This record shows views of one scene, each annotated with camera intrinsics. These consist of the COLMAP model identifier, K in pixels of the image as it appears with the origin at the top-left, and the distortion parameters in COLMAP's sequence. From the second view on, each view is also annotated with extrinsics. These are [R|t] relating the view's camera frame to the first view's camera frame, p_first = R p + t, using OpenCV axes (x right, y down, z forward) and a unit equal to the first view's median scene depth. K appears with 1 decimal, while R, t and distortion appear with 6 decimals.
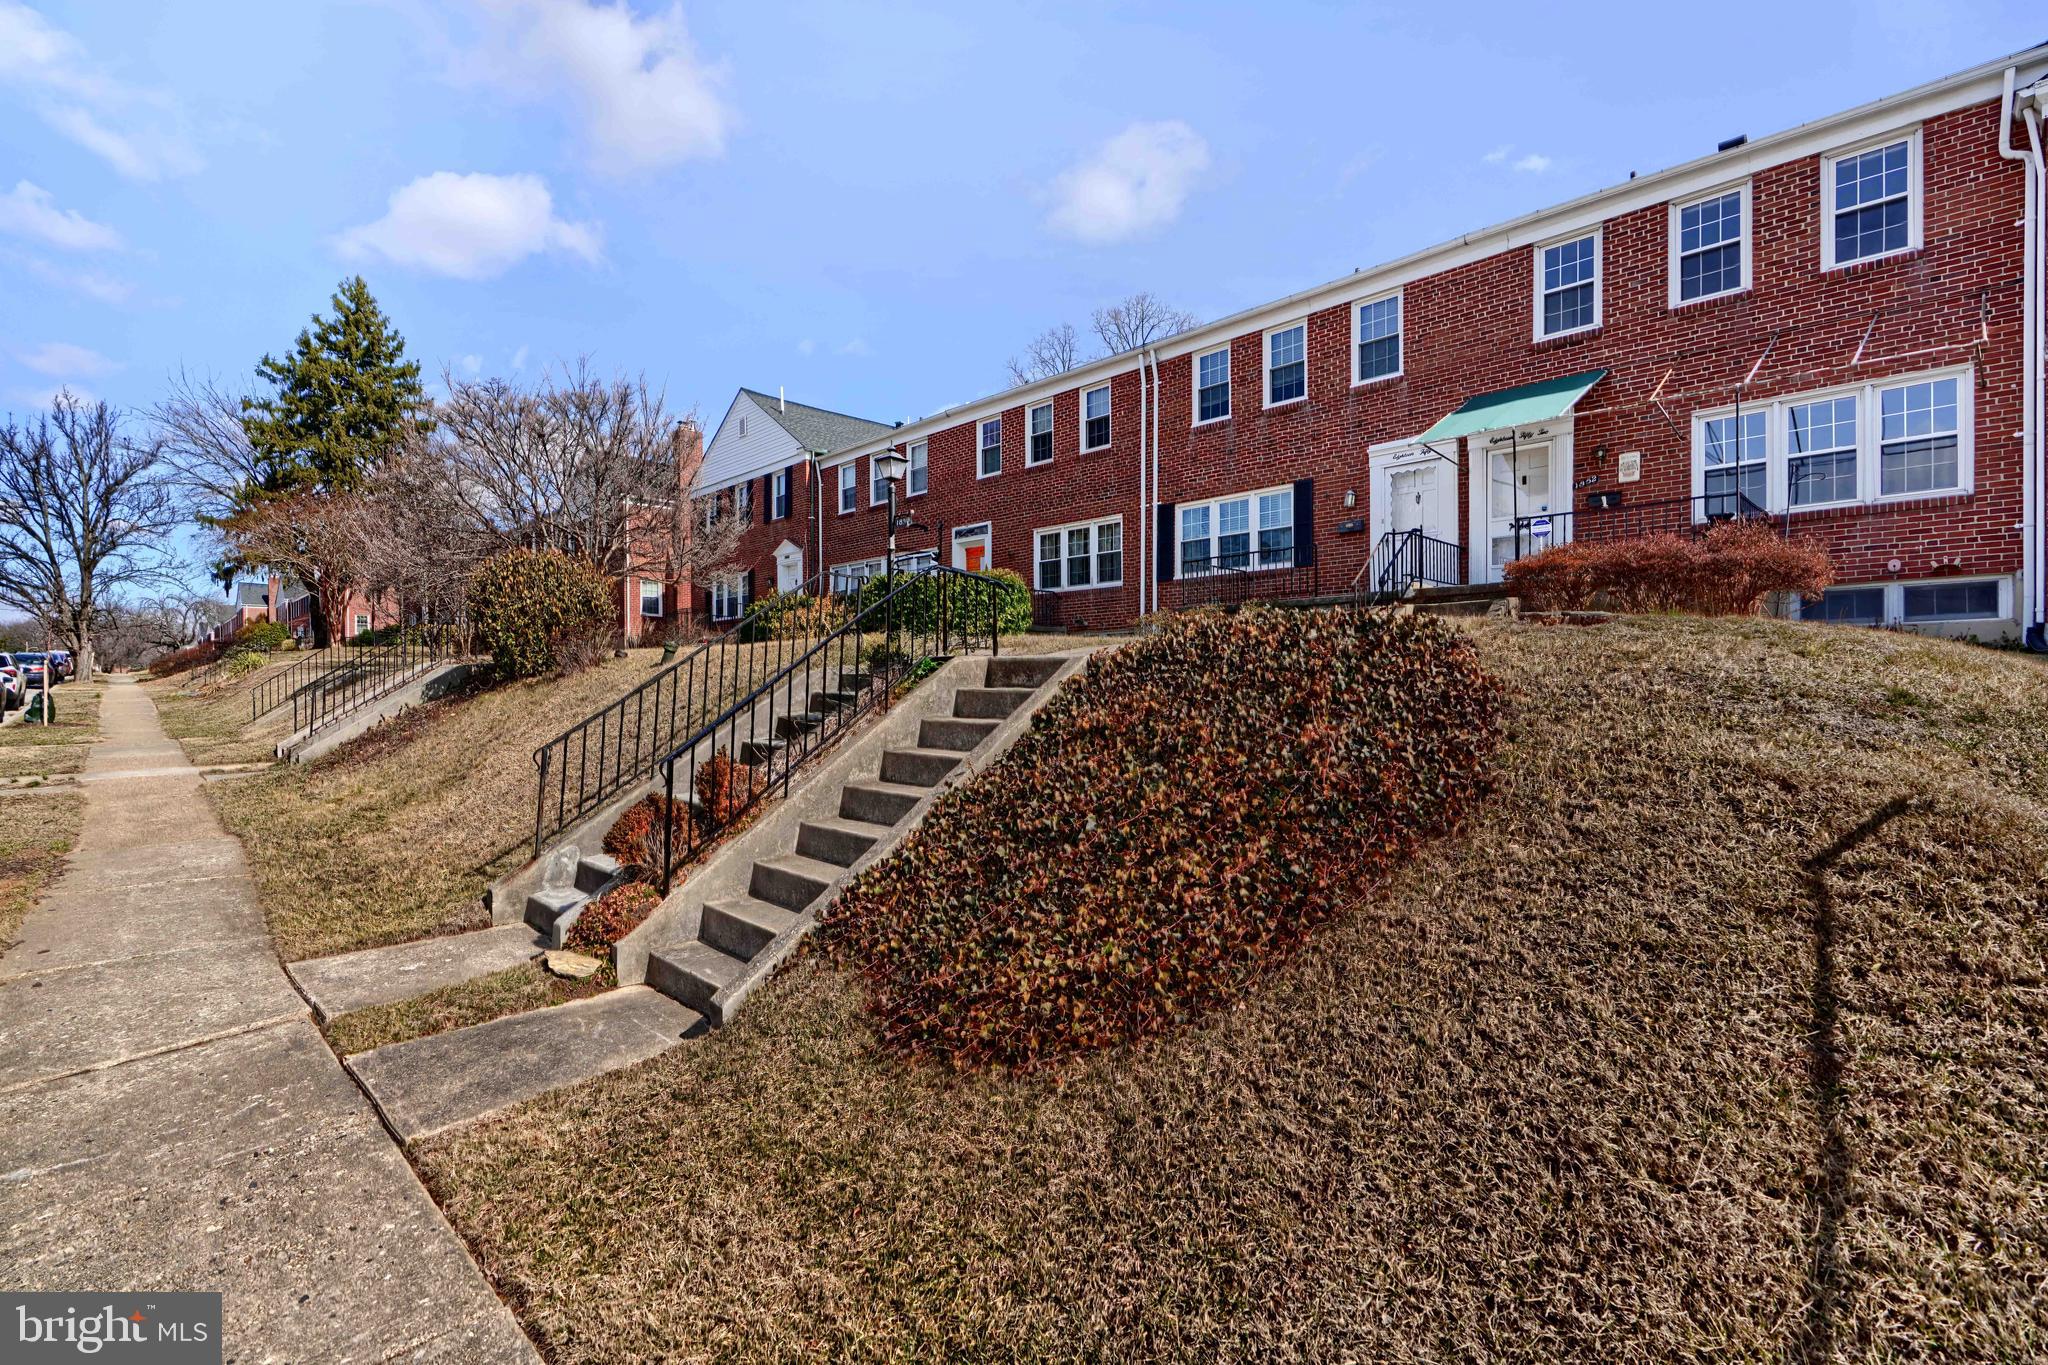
lens RADIAL K [[930.2, 0, 1028.3], [0, 930.2, 691.3], [0, 0, 1]] dist [0.003210, -0.001795]
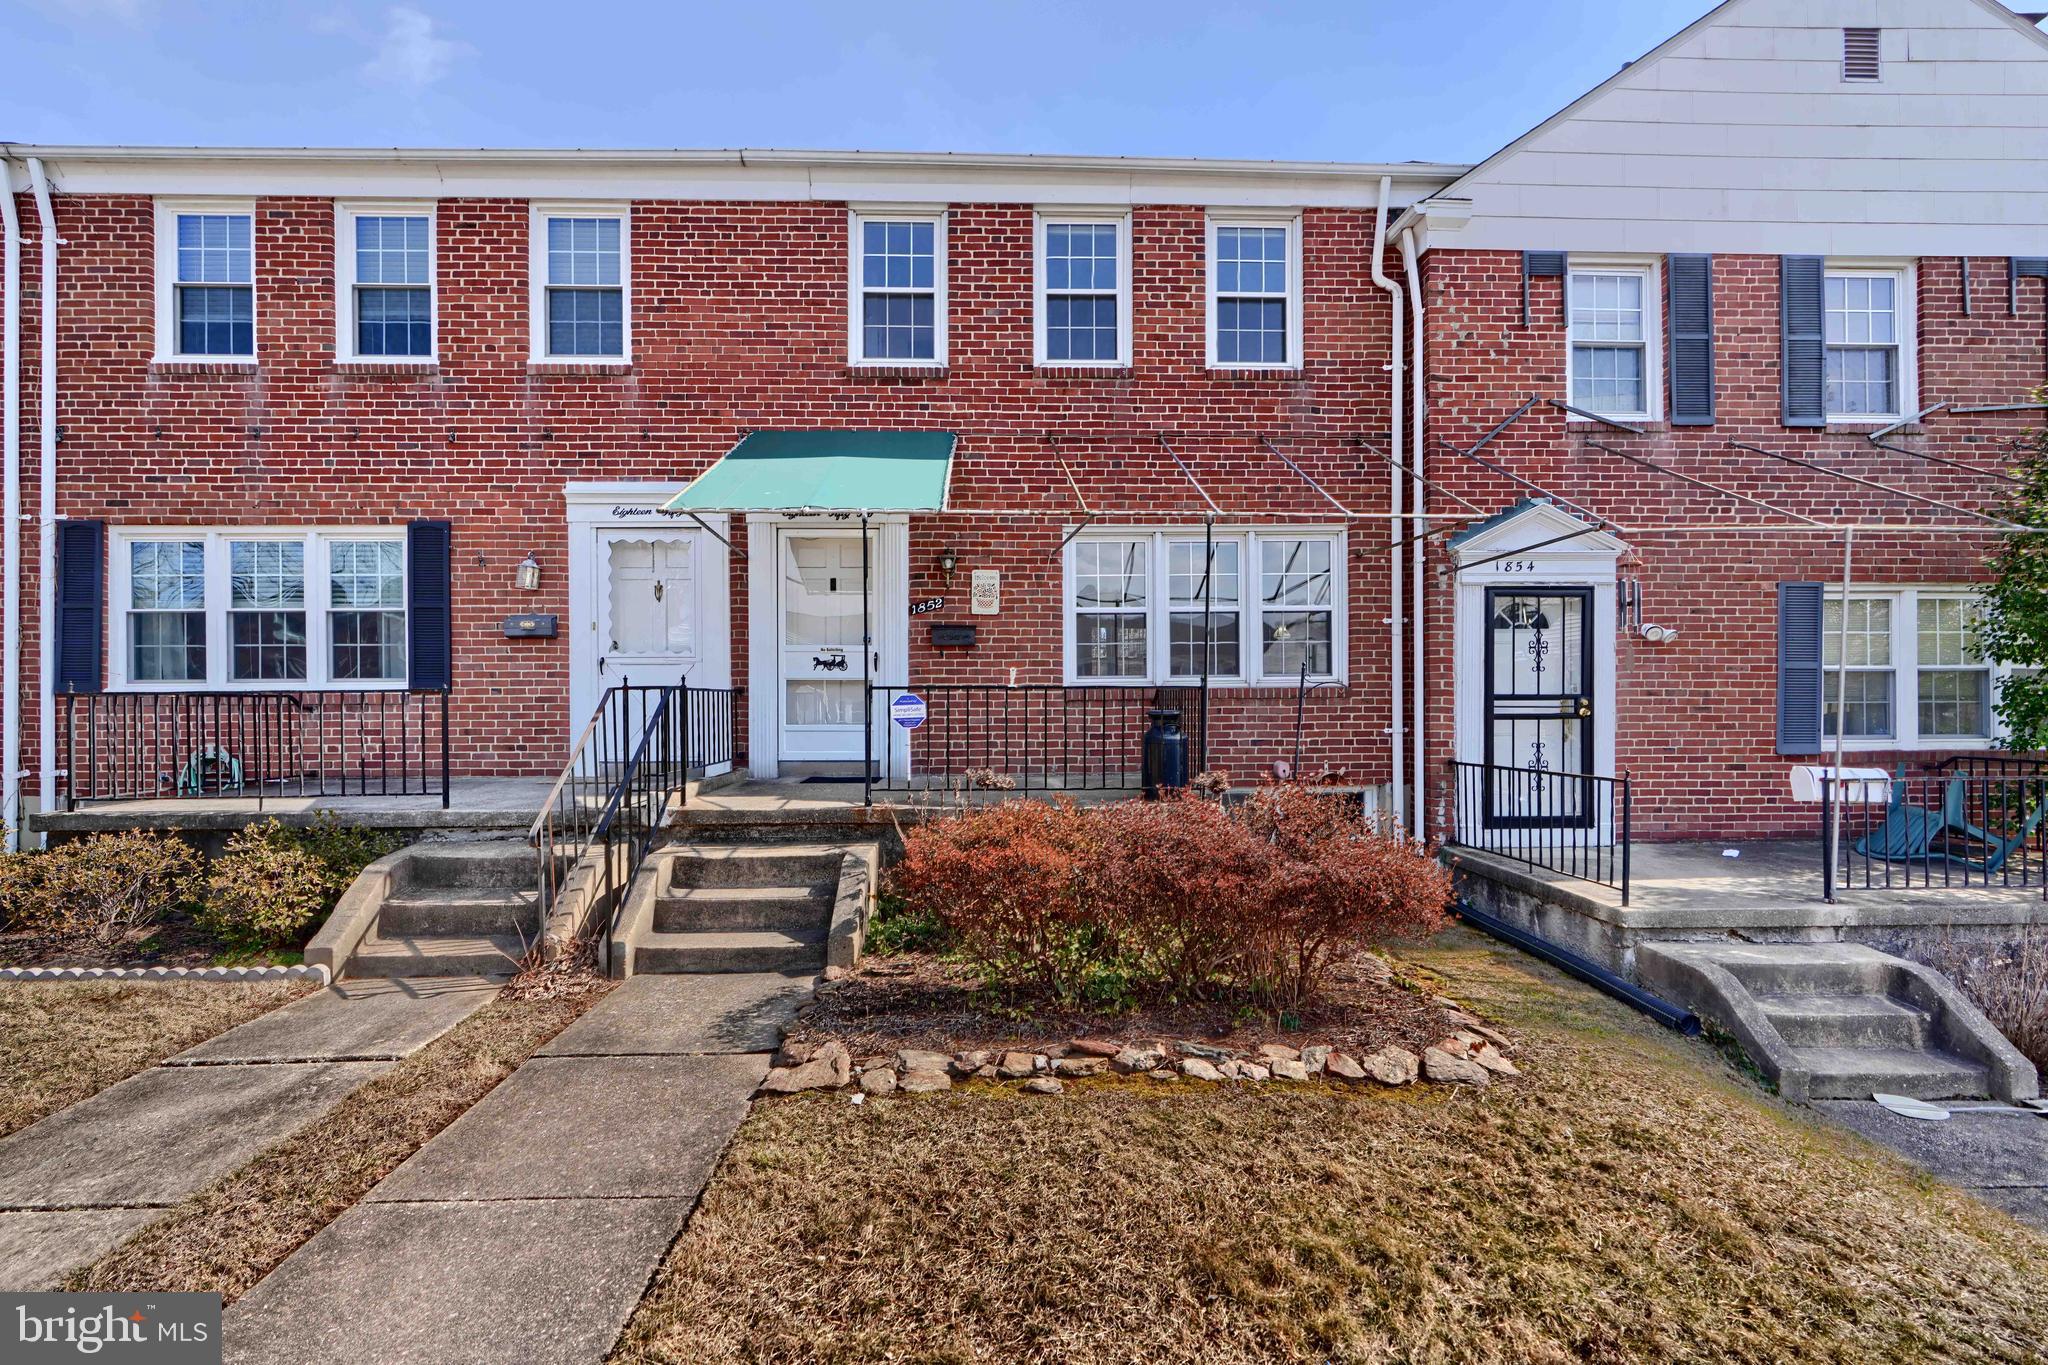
lens RADIAL K [[930.2, 0, 1025.6], [0, 930.2, 694.7], [0, 0, 1]] dist [0.003210, -0.001795]
pose [[0.681714, -0.000848, 0.731618, 0.174502], [0.003318, 0.999993, -0.001932, -0.156209], [-0.731611, 0.003744, 0.681712, 0.499249]]
